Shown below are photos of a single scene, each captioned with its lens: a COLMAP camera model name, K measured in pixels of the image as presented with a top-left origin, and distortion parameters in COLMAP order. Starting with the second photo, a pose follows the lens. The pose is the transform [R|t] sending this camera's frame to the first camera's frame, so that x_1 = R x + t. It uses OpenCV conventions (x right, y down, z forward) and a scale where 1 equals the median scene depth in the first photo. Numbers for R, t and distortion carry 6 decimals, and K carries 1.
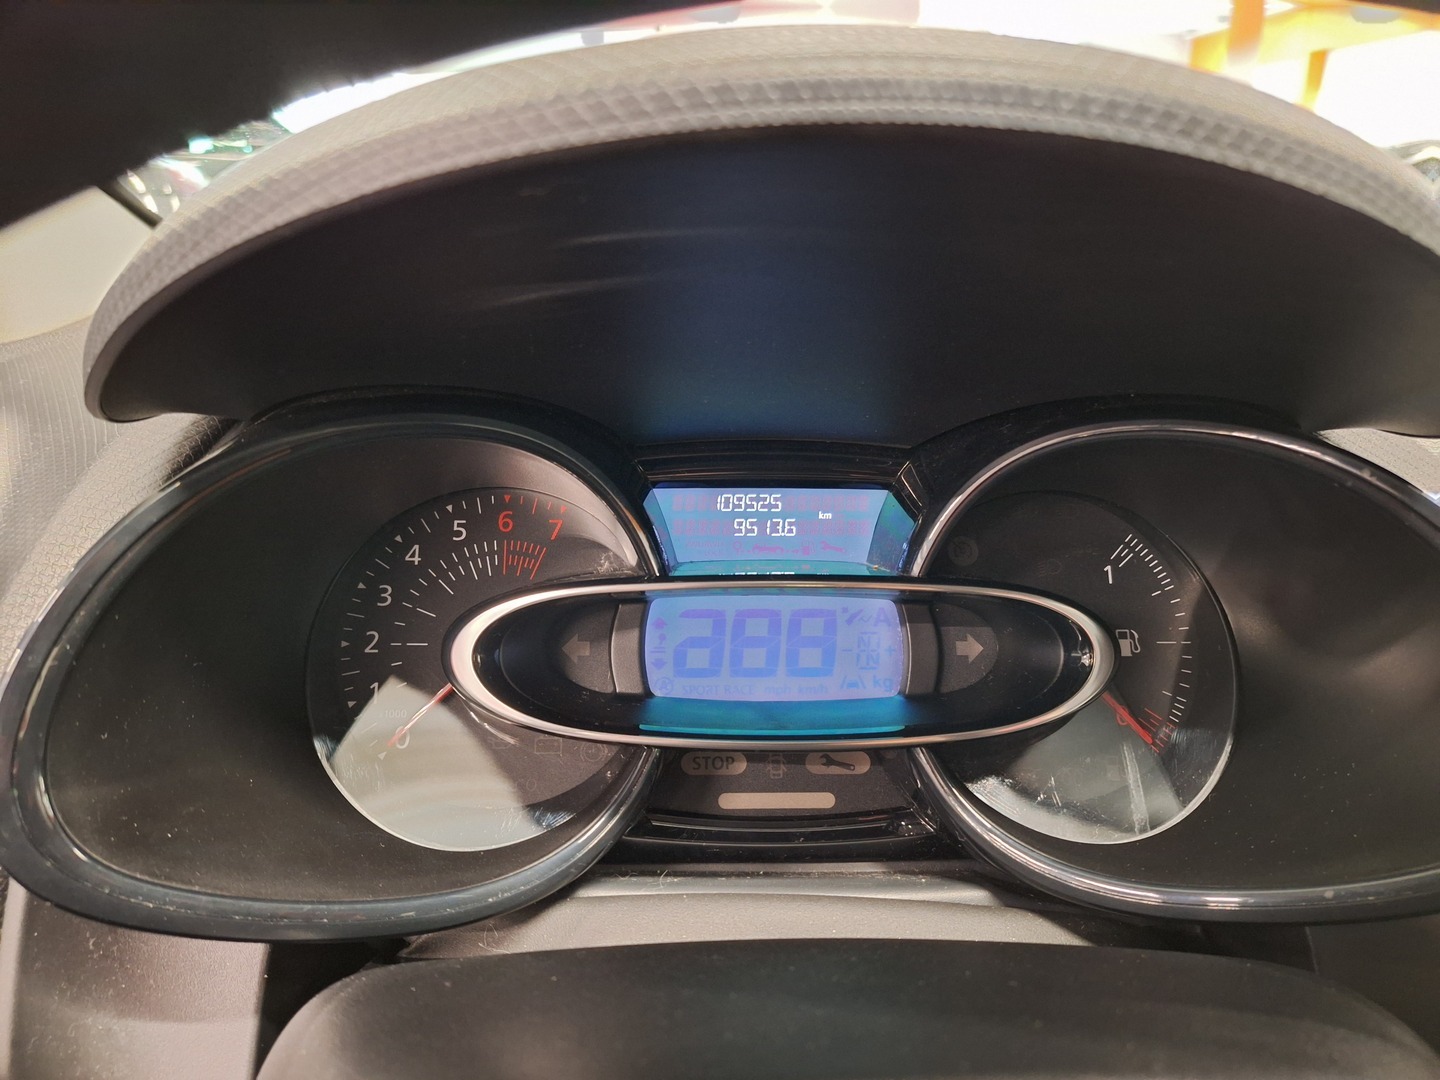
lens RADIAL K [[1003.9, 0, 720.0], [0, 1003.9, 540.0], [0, 0, 1]] dist [0.020740, -0.002967]
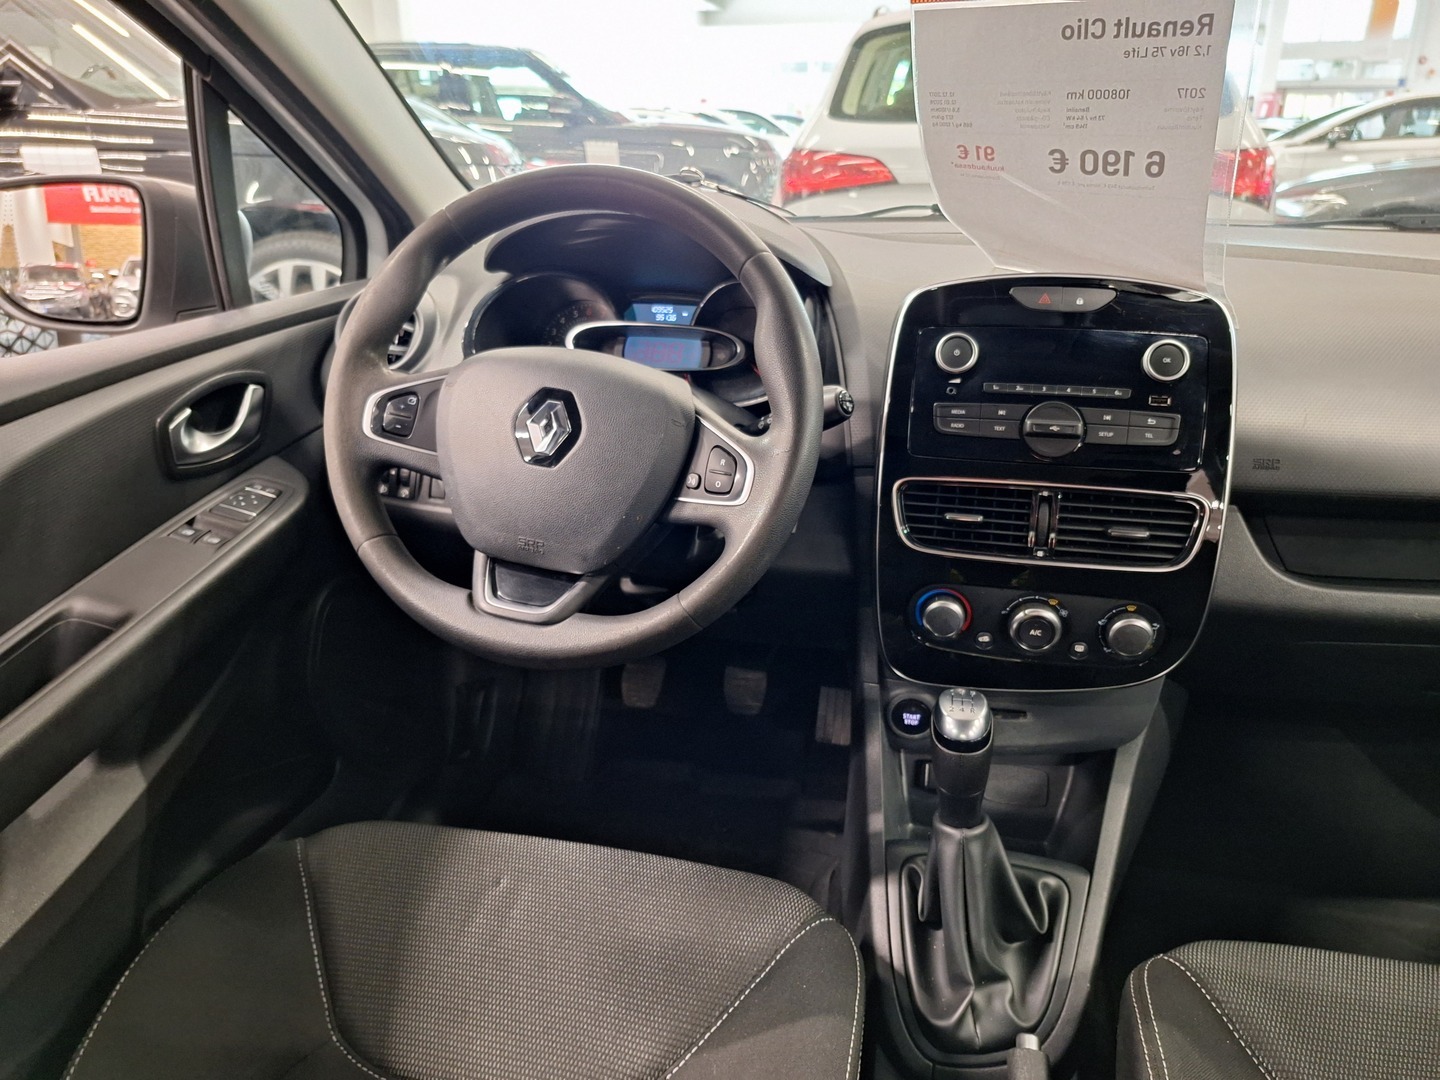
lens RADIAL K [[1003.9, 0, 720.0], [0, 1003.9, 540.0], [0, 0, 1]] dist [0.020740, -0.002967]
pose [[0.966950, 0.085026, -0.240371, 1.068978], [-0.073587, 0.995705, 0.056186, 0.514978], [0.244115, -0.036641, 0.969054, -2.146069]]
